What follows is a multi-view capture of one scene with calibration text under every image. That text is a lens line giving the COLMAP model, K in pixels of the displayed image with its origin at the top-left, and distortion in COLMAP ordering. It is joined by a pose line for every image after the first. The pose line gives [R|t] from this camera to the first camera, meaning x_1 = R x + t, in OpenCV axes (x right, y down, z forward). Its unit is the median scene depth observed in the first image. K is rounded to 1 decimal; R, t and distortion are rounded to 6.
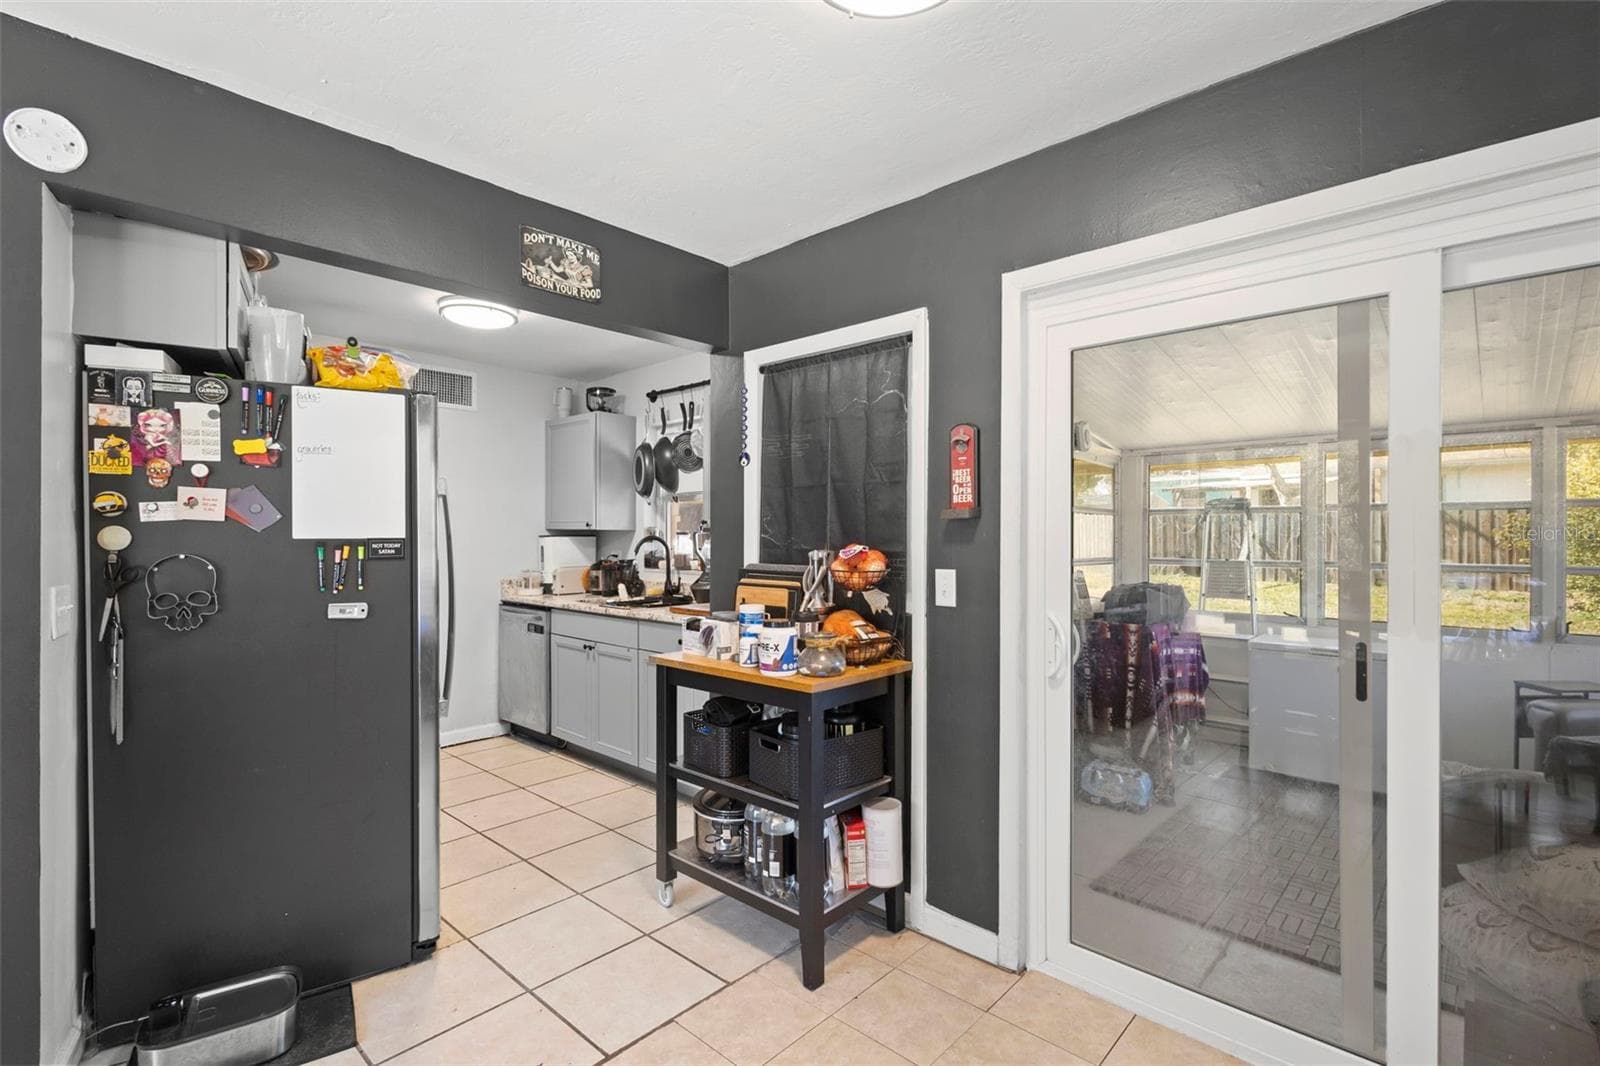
lens RADIAL K [[747.7, 0, 795.3], [0, 747.7, 537.5], [0, 0, 1]] dist [0.020440, 0.000213]
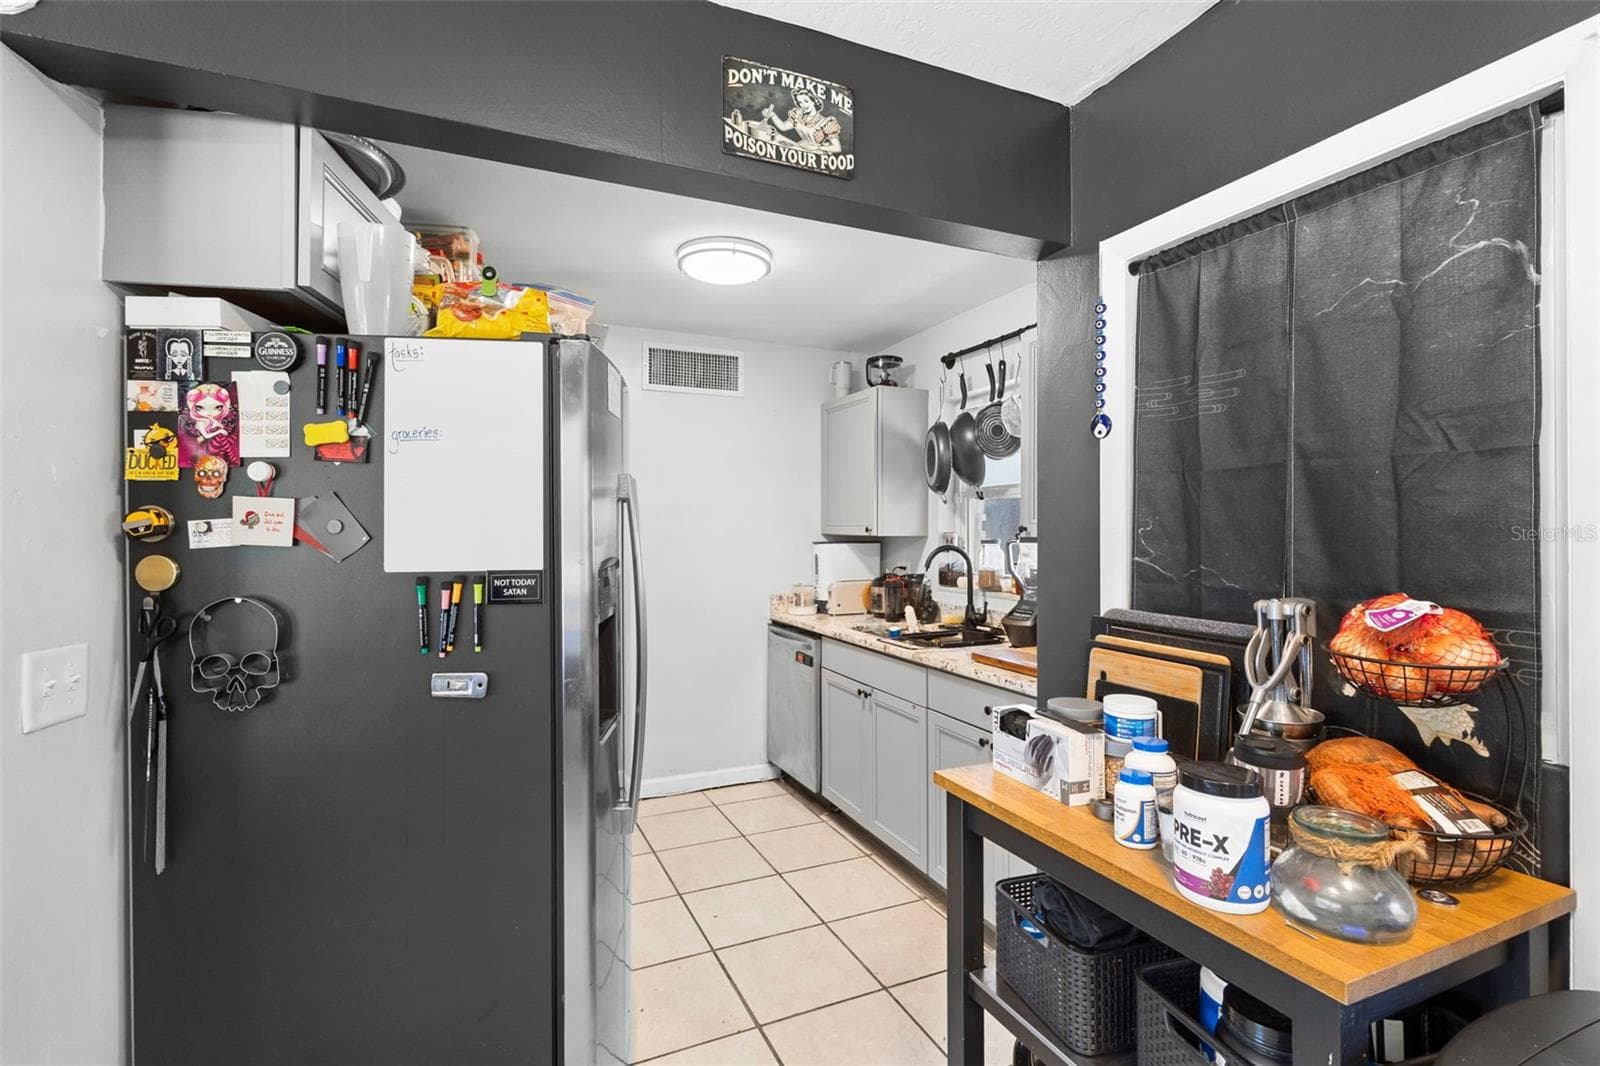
lens RADIAL K [[748.1, 0, 797.0], [0, 748.1, 525.1], [0, 0, 1]] dist [0.001251, 0.000142]
pose [[0.921582, -0.003402, -0.388169, -0.069902], [0.000022, 0.999962, -0.008712, -0.026816], [0.388184, 0.008020, 0.921547, 0.436202]]
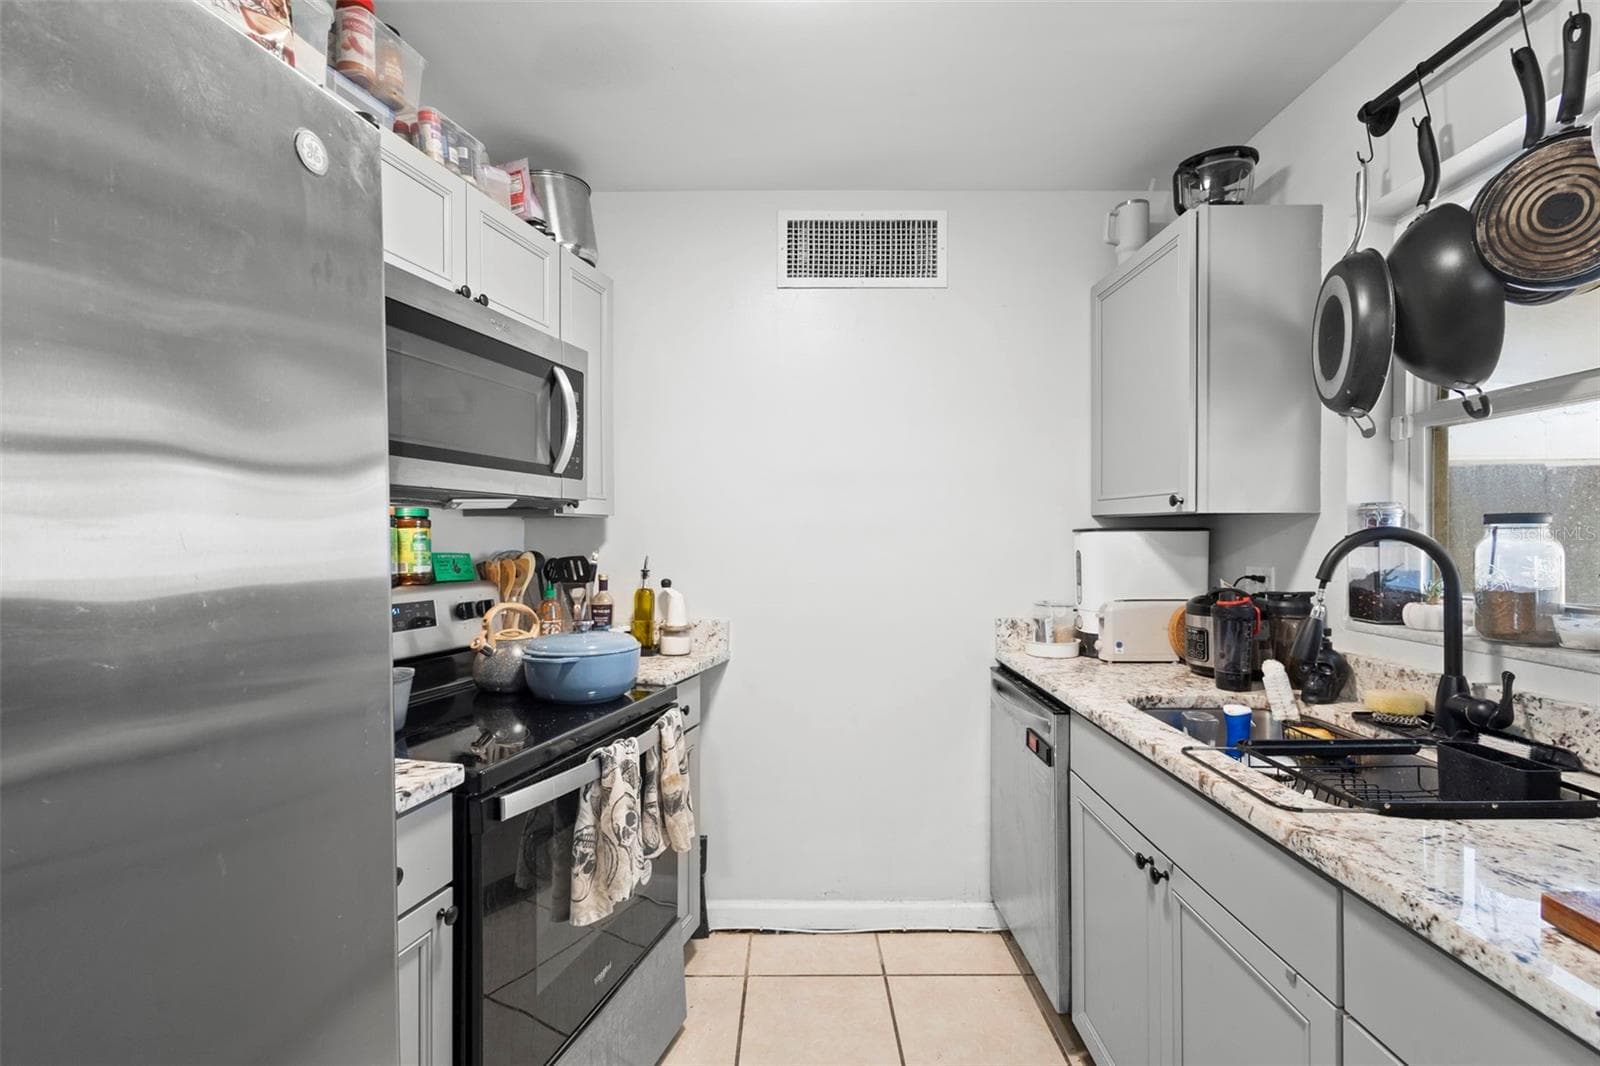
lens RADIAL K [[728.9, 0, 796.3], [0, 728.9, 534.5], [0, 0, 1]] dist [0.001724, 0.000112]
pose [[0.678147, -0.000489, -0.734926, -0.232514], [-0.001211, 0.999998, -0.001783, 0.003377], [0.734926, 0.002099, 0.678145, 1.062454]]
